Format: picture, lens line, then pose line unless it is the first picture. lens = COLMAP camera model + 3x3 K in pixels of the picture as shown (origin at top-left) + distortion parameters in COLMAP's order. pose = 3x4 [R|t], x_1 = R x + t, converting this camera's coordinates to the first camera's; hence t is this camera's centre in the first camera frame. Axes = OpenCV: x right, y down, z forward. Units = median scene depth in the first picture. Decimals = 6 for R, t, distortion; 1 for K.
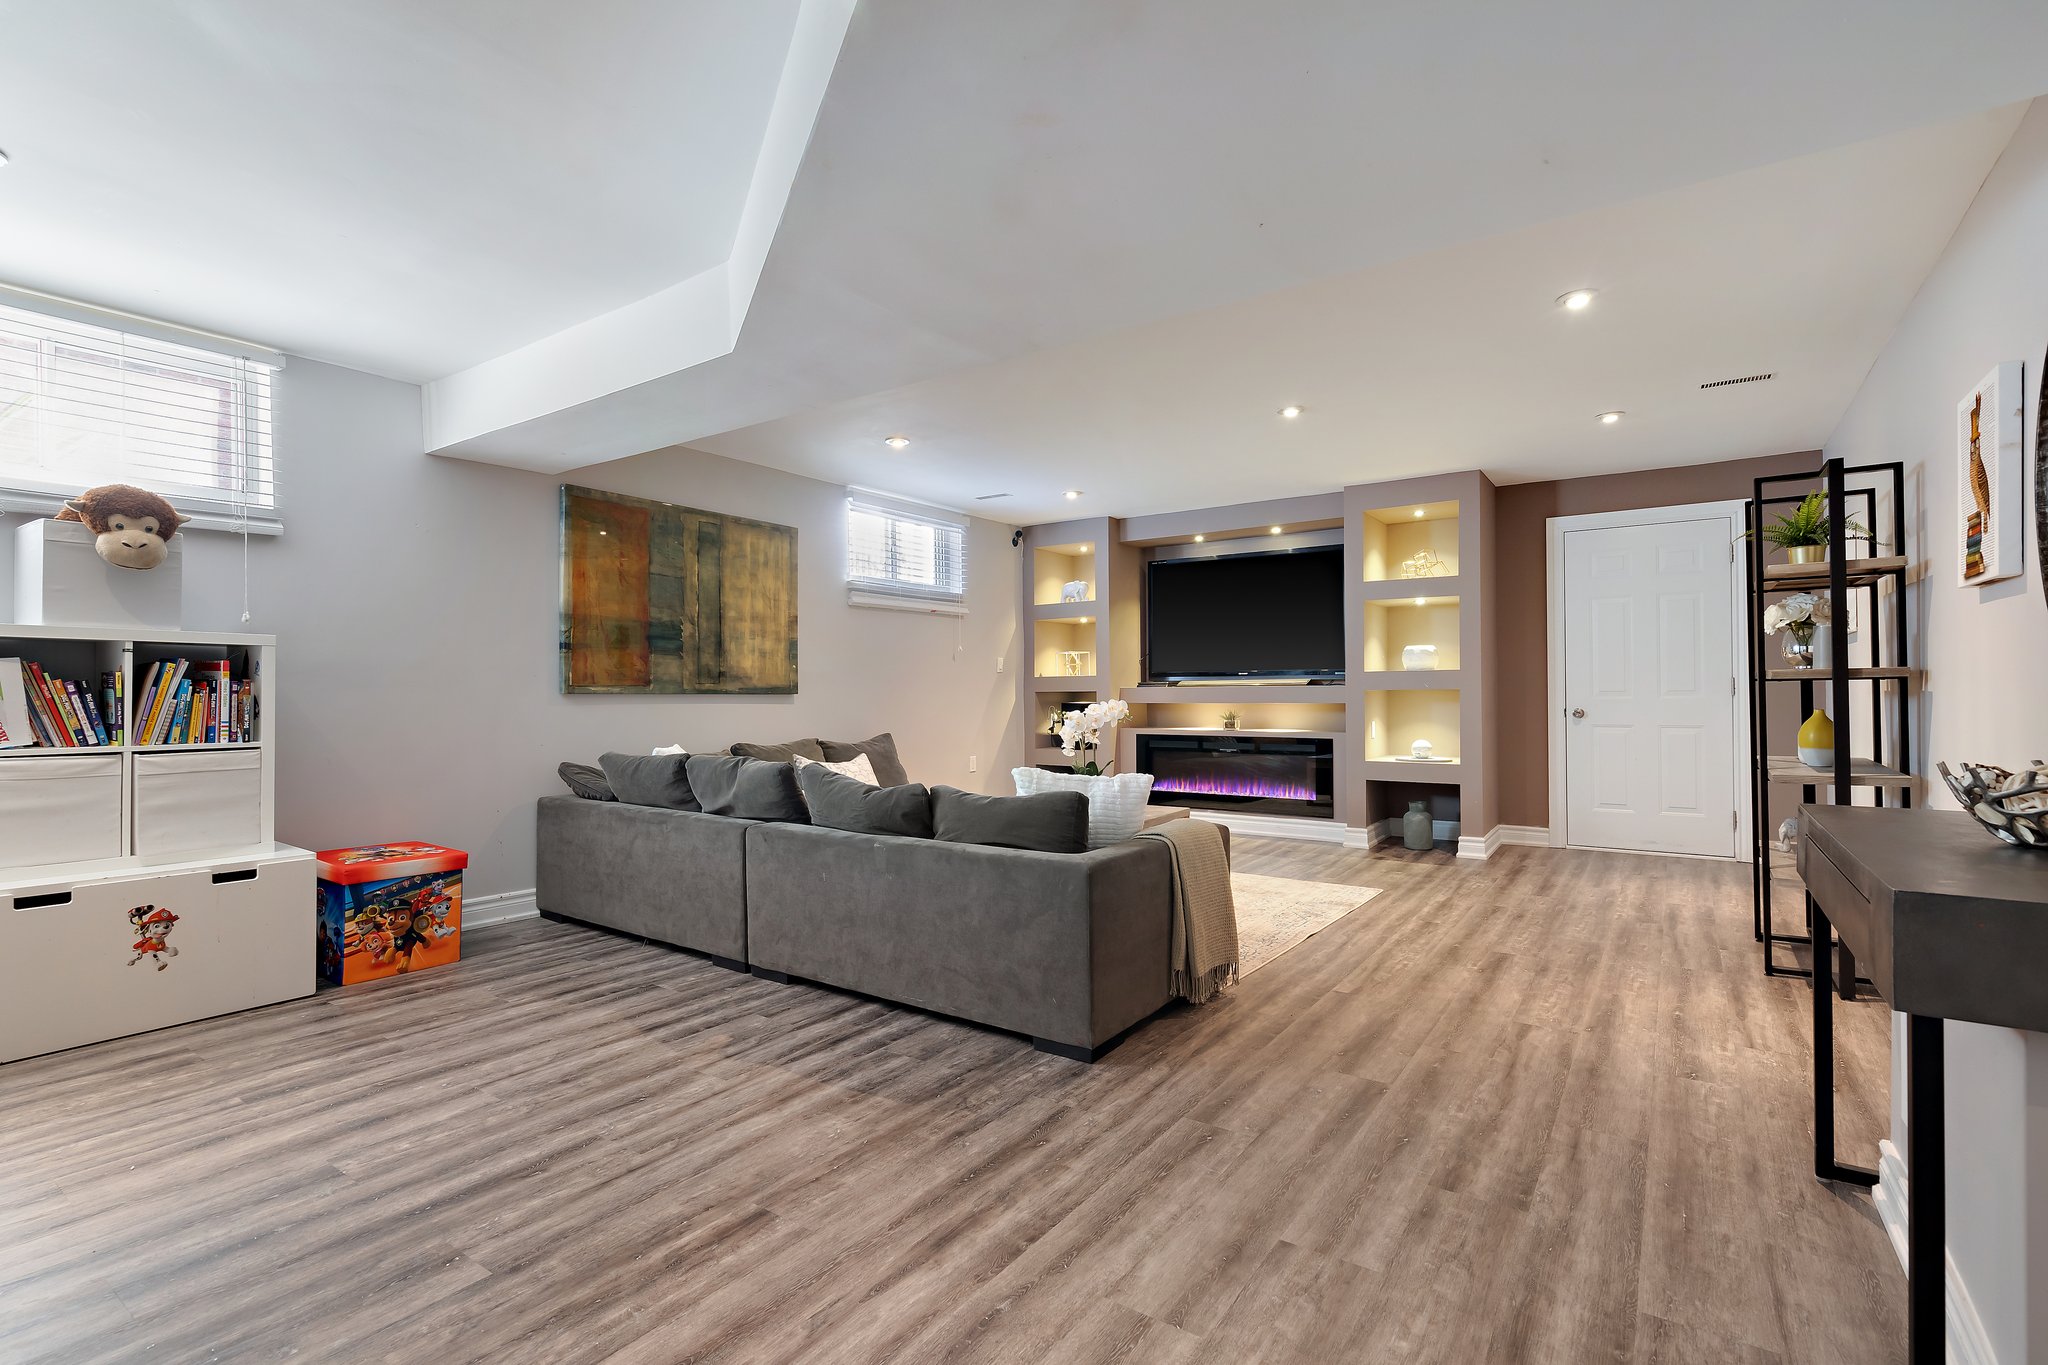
lens RADIAL K [[929.6, 0, 1020.5], [0, 929.6, 686.2], [0, 0, 1]] dist [-0.000930, -0.000119]
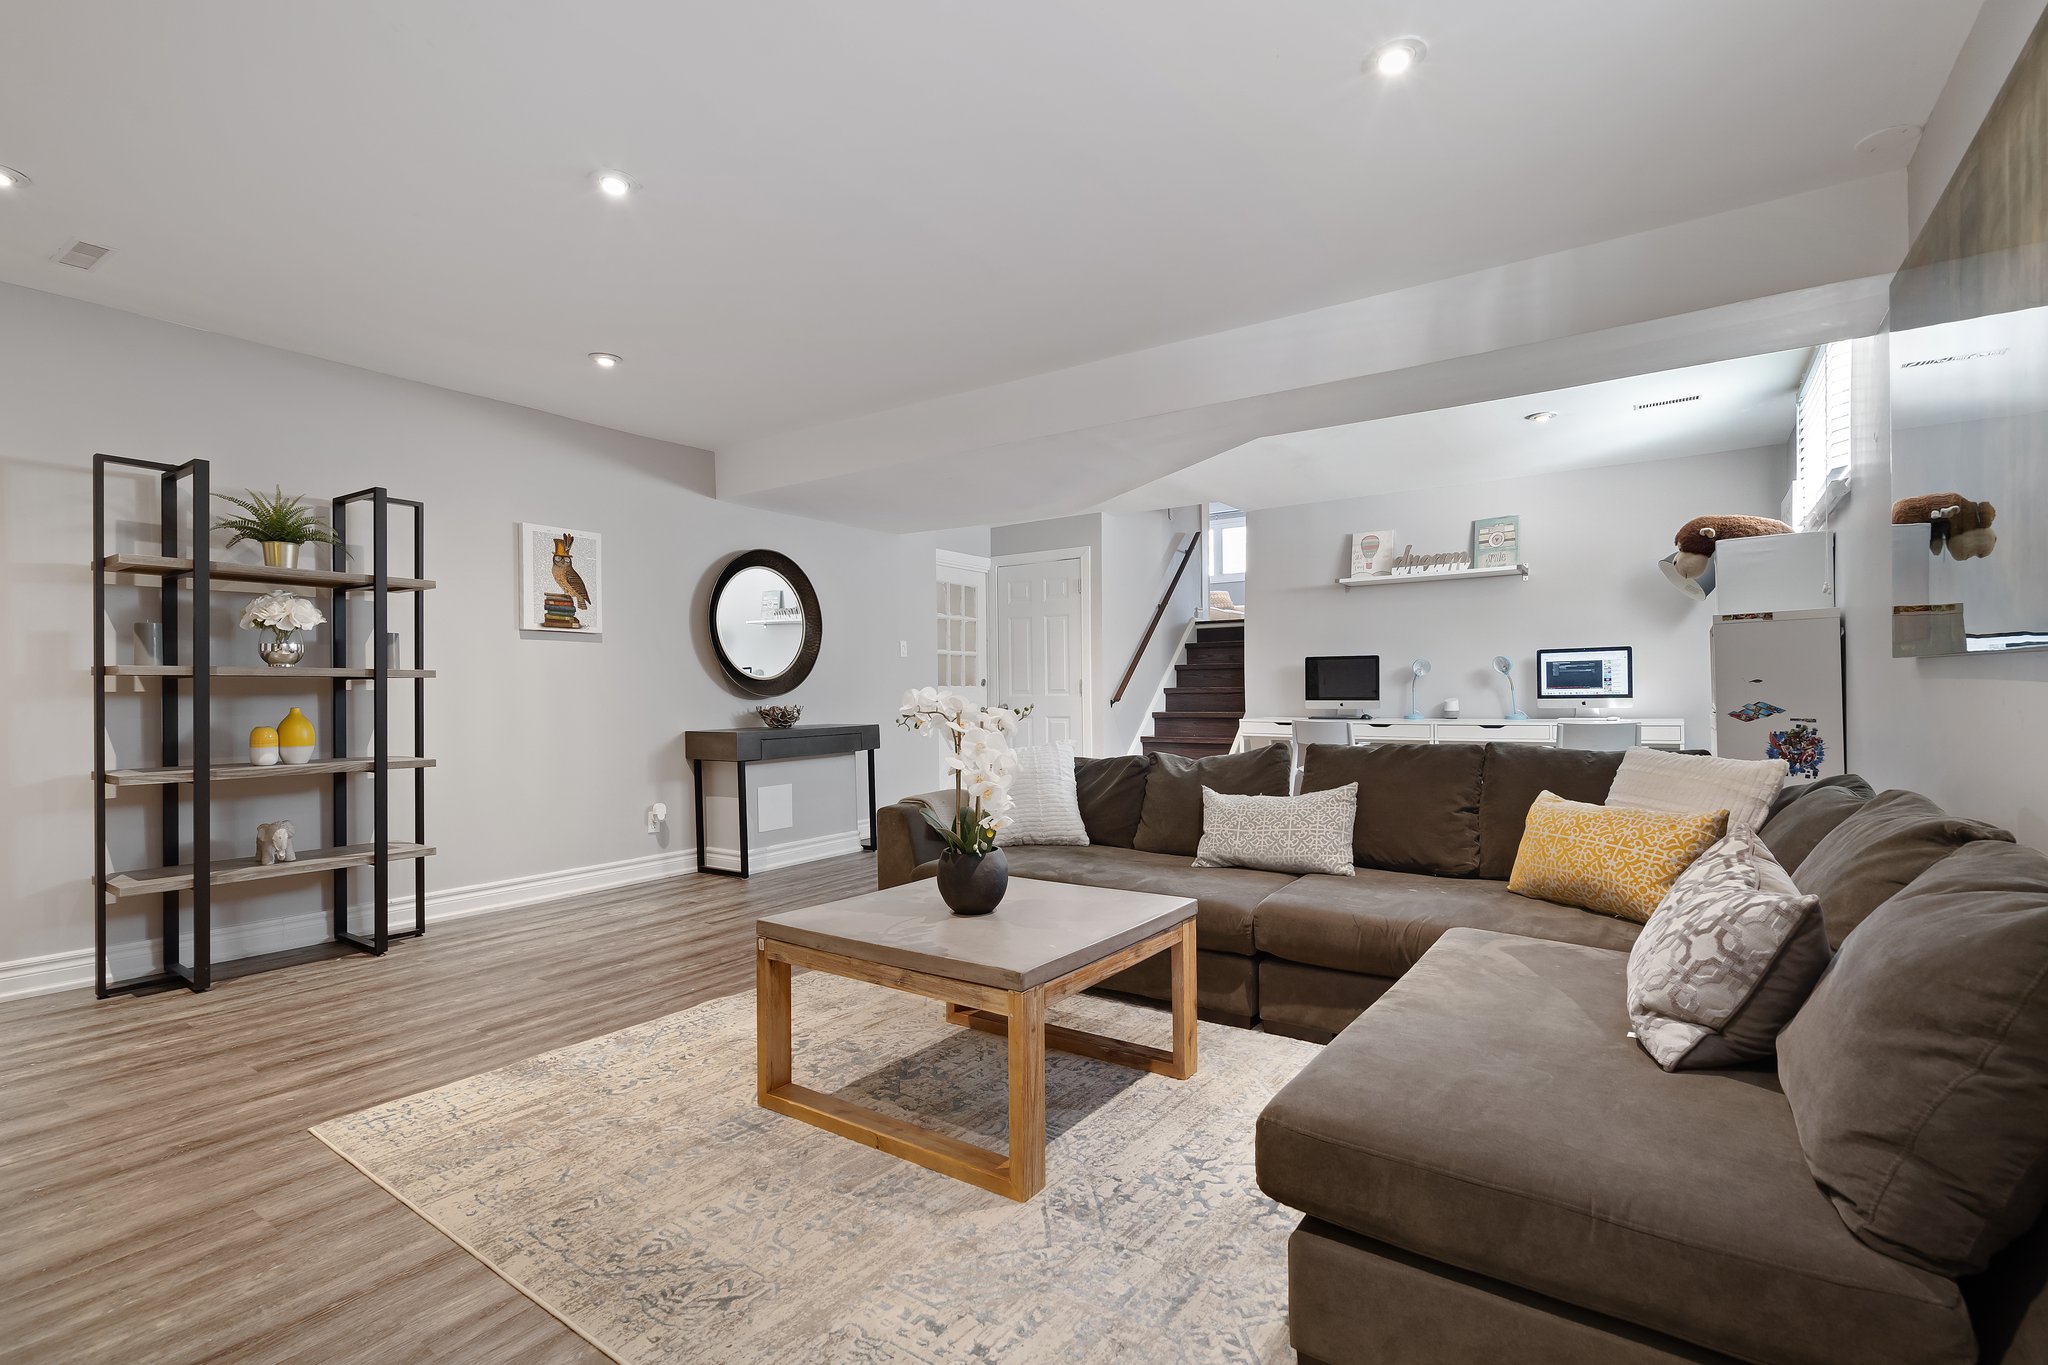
lens RADIAL K [[929.6, 0, 1020.5], [0, 929.6, 686.2], [0, 0, 1]] dist [-0.000930, -0.000119]
pose [[-0.999959, 0.003326, -0.008391, 0.069796], [0.003361, 0.999986, -0.004151, 0.009998], [0.008377, -0.004179, -0.999956, 2.032909]]
